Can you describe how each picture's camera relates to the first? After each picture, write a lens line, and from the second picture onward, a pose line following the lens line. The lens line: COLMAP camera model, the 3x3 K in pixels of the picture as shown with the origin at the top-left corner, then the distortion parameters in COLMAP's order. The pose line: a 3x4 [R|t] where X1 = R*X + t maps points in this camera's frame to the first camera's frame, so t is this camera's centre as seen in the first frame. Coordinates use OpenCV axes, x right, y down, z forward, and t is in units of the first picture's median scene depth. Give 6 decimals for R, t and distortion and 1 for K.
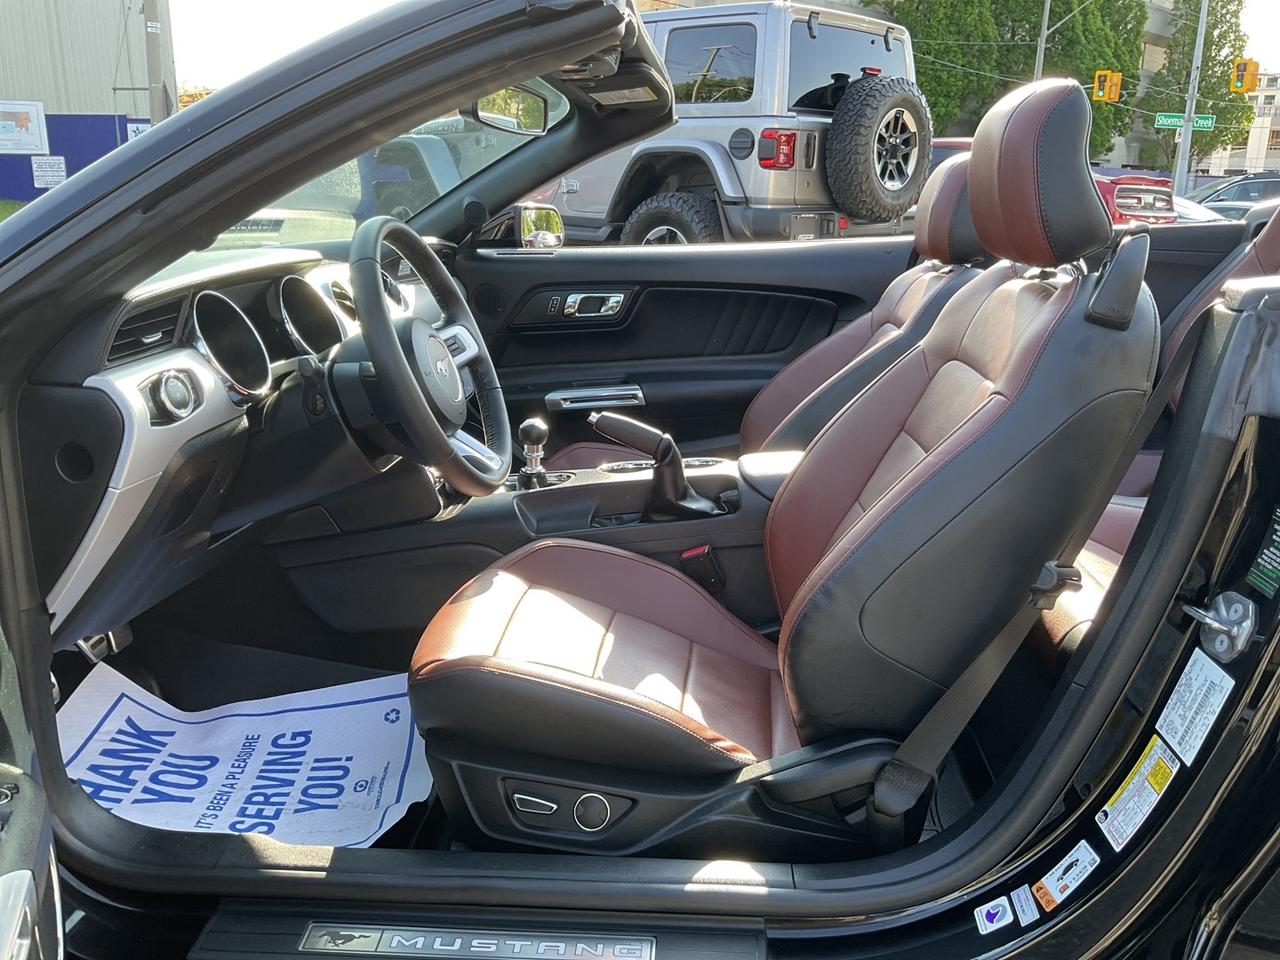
lens RADIAL K [[1071.6, 0, 637.5], [0, 1071.6, 487.8], [0, 0, 1]] dist [0.042832, -0.070361]
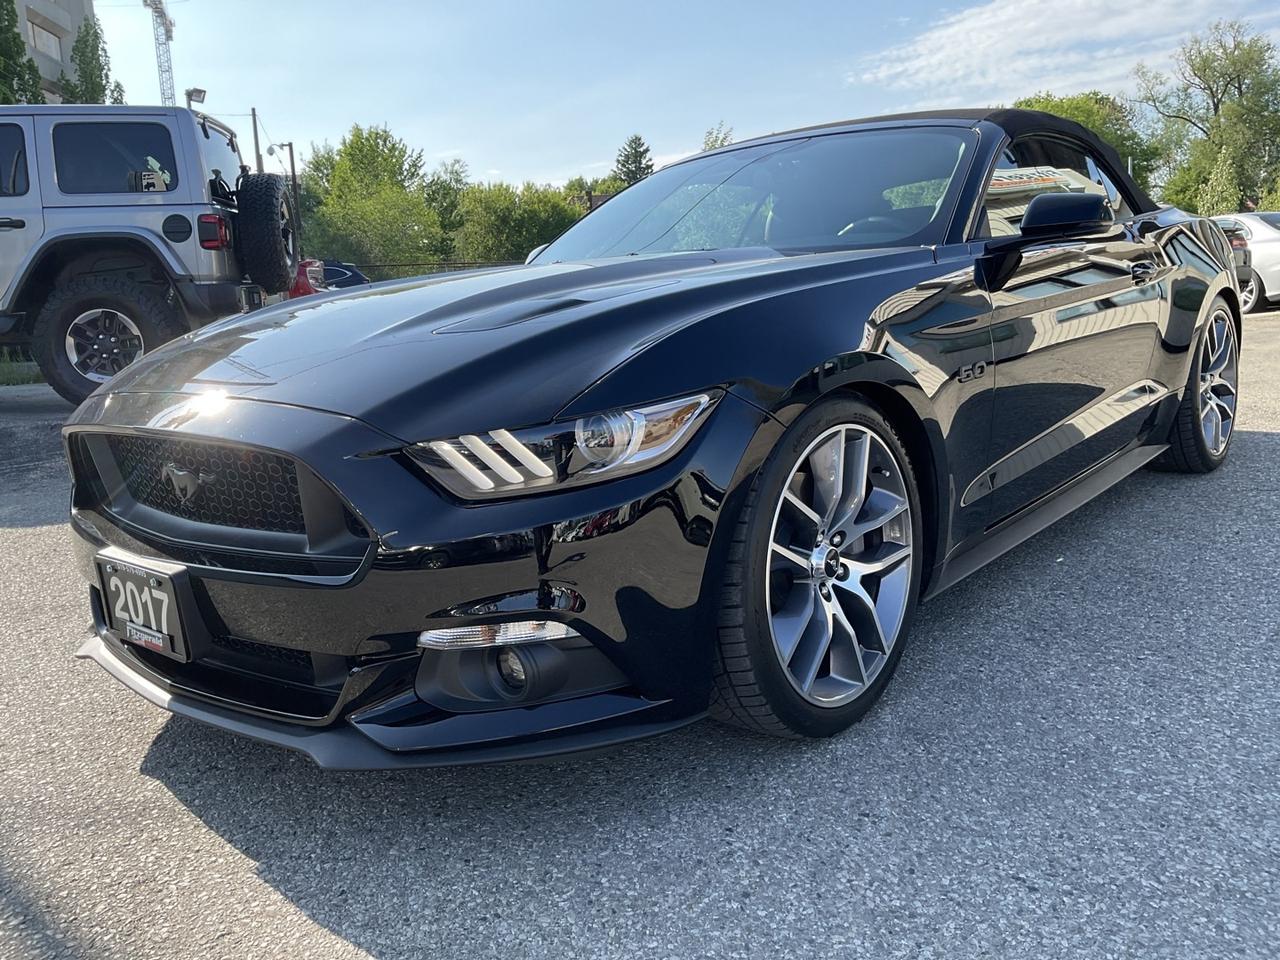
lens RADIAL K [[1071.6, 0, 635.3], [0, 1071.6, 479.1], [0, 0, 1]] dist [0.042832, -0.070361]
pose [[0.600045, -0.195795, 0.775635, -0.501384], [0.273261, 0.961431, 0.031297, 0.018137], [-0.751847, 0.193171, 0.630405, 0.004896]]
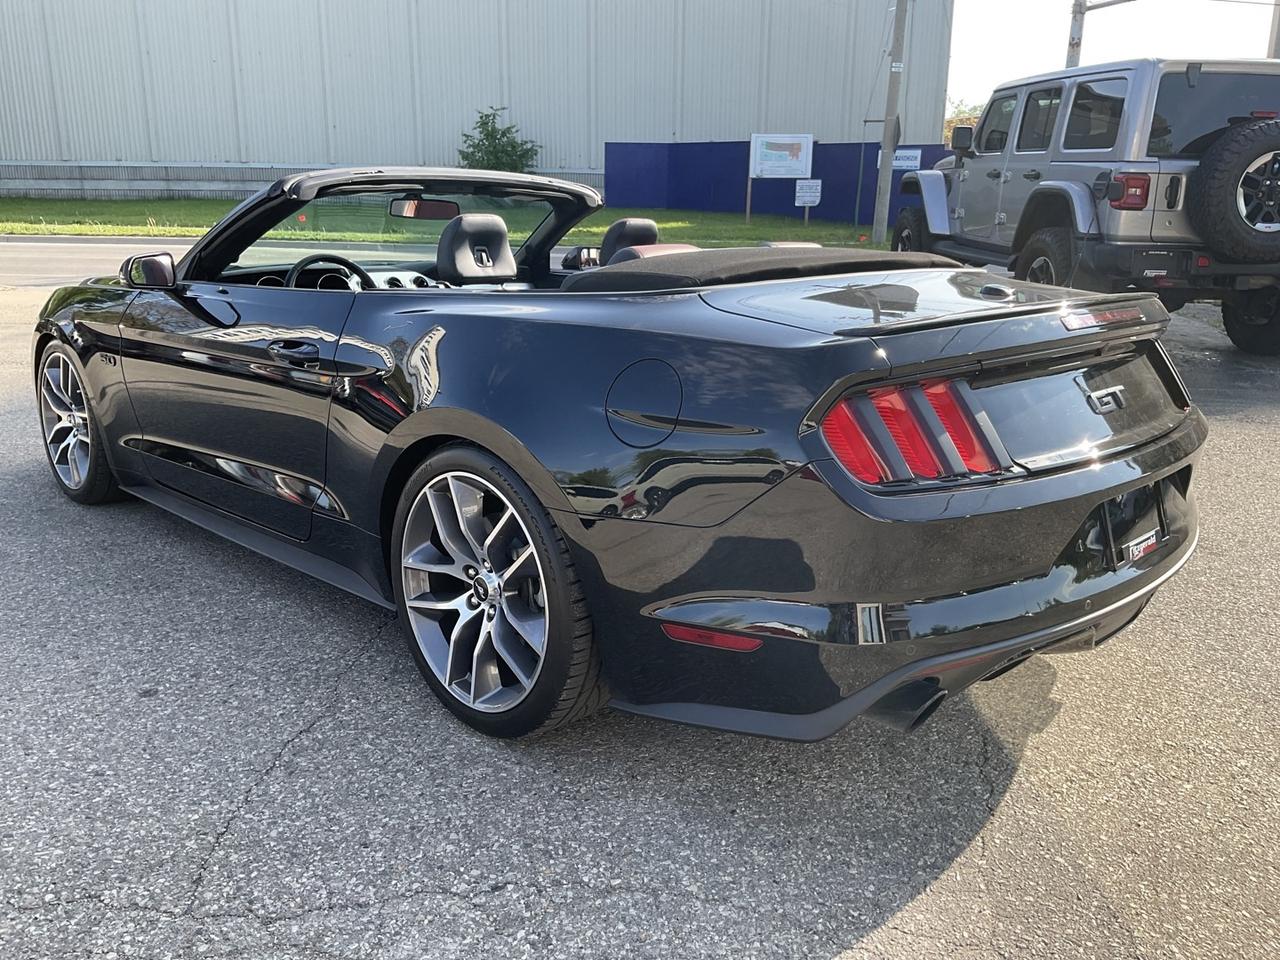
lens RADIAL K [[1071.6, 0, 644.2], [0, 1071.6, 489.7], [0, 0, 1]] dist [0.042832, -0.070361]
pose [[0.766723, 0.171082, -0.618763, 0.450799], [-0.176738, 0.982844, 0.052748, 0.011446], [0.617171, 0.068916, 0.783805, -0.132470]]
